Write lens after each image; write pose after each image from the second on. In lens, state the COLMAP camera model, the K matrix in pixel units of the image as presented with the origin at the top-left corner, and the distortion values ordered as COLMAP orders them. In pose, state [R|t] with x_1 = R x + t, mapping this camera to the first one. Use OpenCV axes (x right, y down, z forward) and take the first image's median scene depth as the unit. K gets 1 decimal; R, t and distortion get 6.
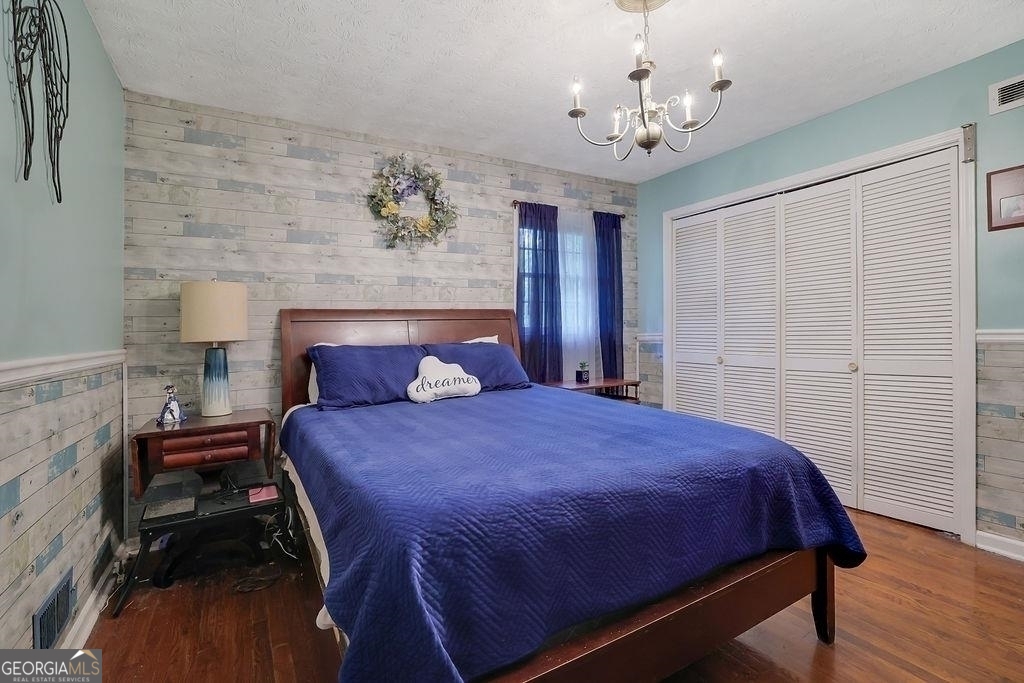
lens RADIAL K [[468.8, 0, 498.3], [0, 468.8, 336.4], [0, 0, 1]] dist [-0.001211, 0.000862]
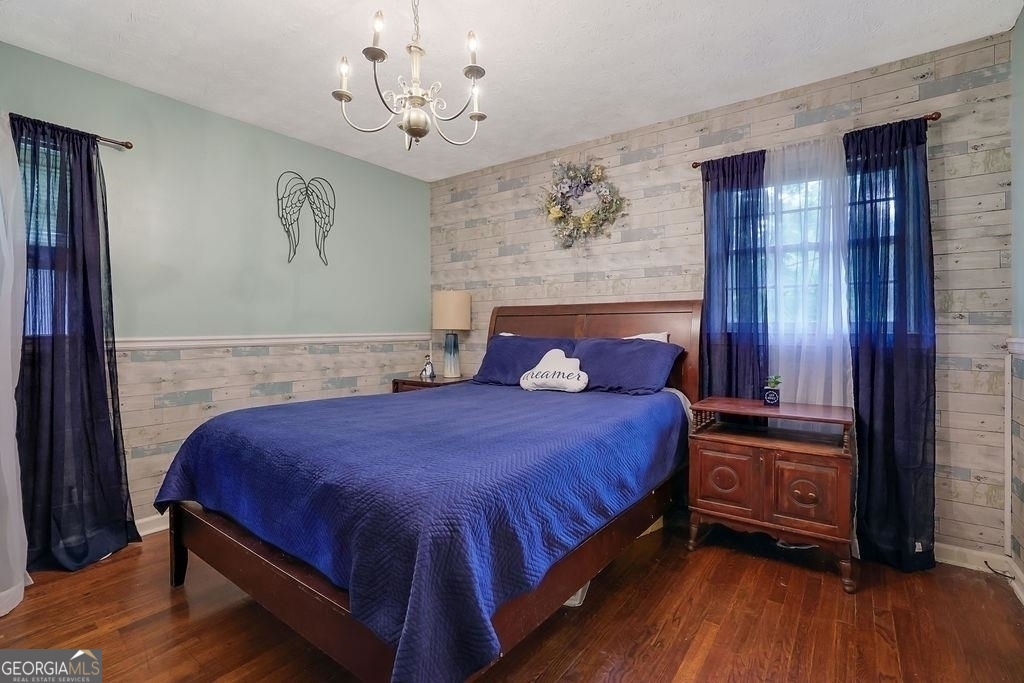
lens RADIAL K [[468.8, 0, 498.3], [0, 468.8, 336.4], [0, 0, 1]] dist [-0.001211, 0.000862]
pose [[0.410154, 0.042892, -0.911007, 0.674451], [-0.015834, 0.999078, 0.039910, -0.024060], [0.911879, -0.001944, 0.410455, 0.391950]]
